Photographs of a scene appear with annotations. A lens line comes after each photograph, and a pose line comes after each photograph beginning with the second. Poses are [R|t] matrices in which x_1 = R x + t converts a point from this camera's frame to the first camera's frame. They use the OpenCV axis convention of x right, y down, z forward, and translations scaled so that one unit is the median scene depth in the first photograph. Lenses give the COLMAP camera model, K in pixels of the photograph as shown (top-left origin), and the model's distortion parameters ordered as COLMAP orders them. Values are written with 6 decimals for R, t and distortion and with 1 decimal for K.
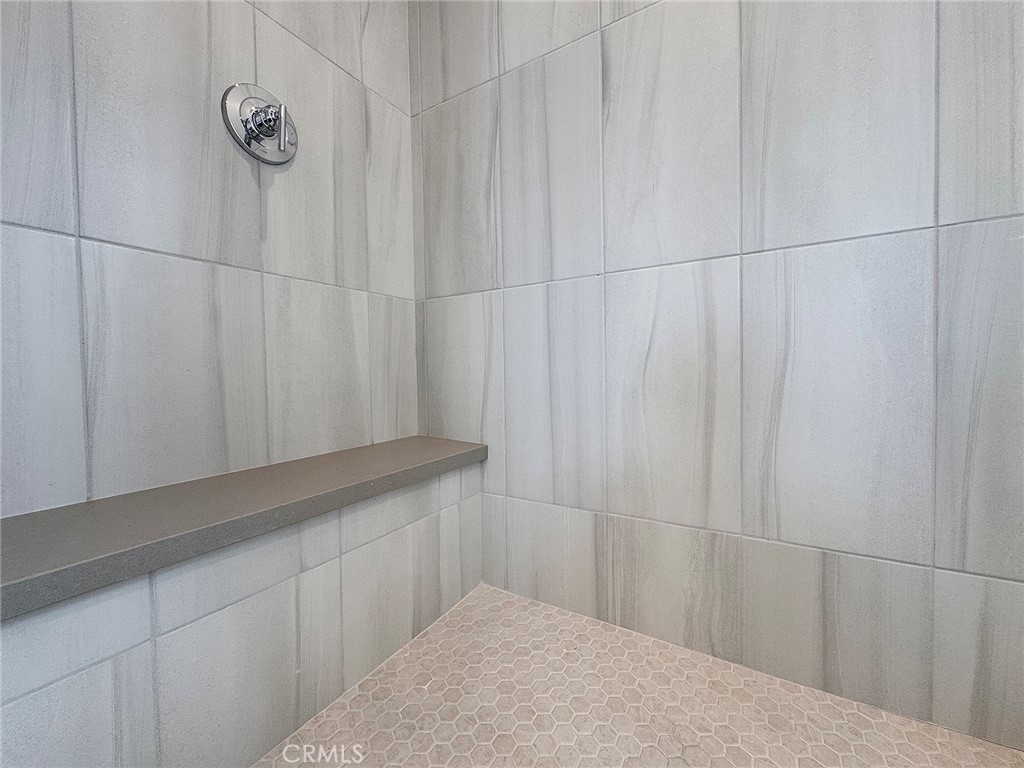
lens RADIAL K [[406.6, 0, 513.4], [0, 406.6, 385.8], [0, 0, 1]] dist [-0.000834, -0.000144]
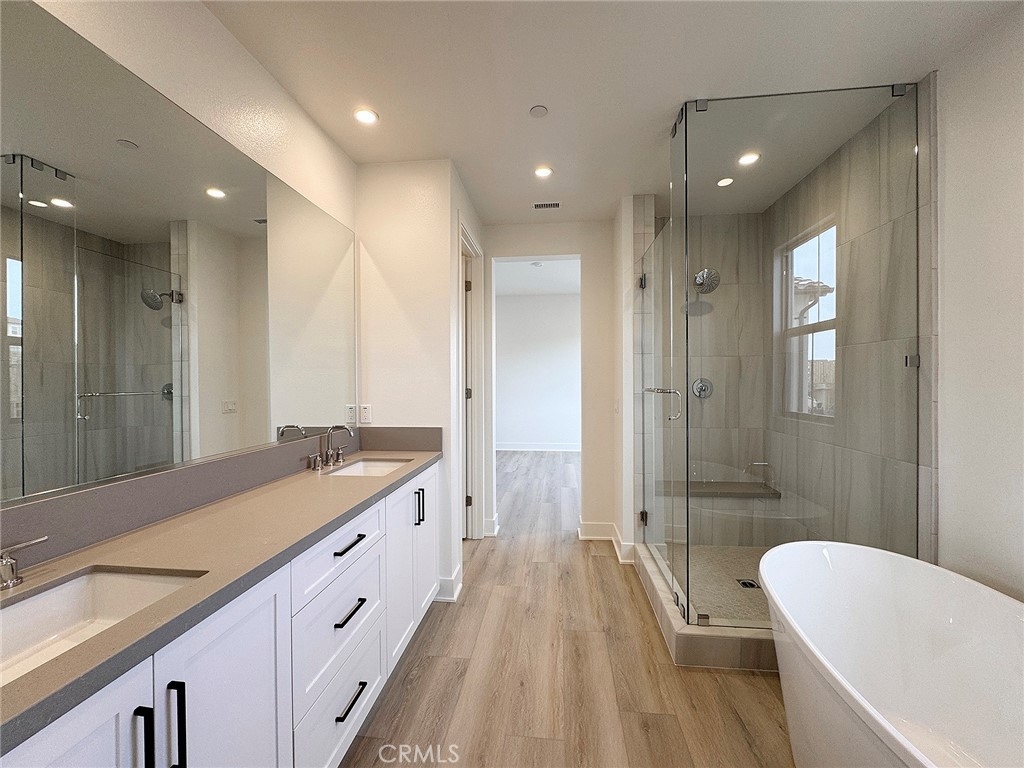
lens RADIAL K [[406.6, 0, 511.5], [0, 406.6, 382.1], [0, 0, 1]] dist [-0.000834, -0.000144]
pose [[0.421444, 0.018431, -0.906667, 1.577209], [-0.027553, 0.999592, 0.007512, -0.536905], [0.906436, 0.021815, 0.421780, -1.680006]]
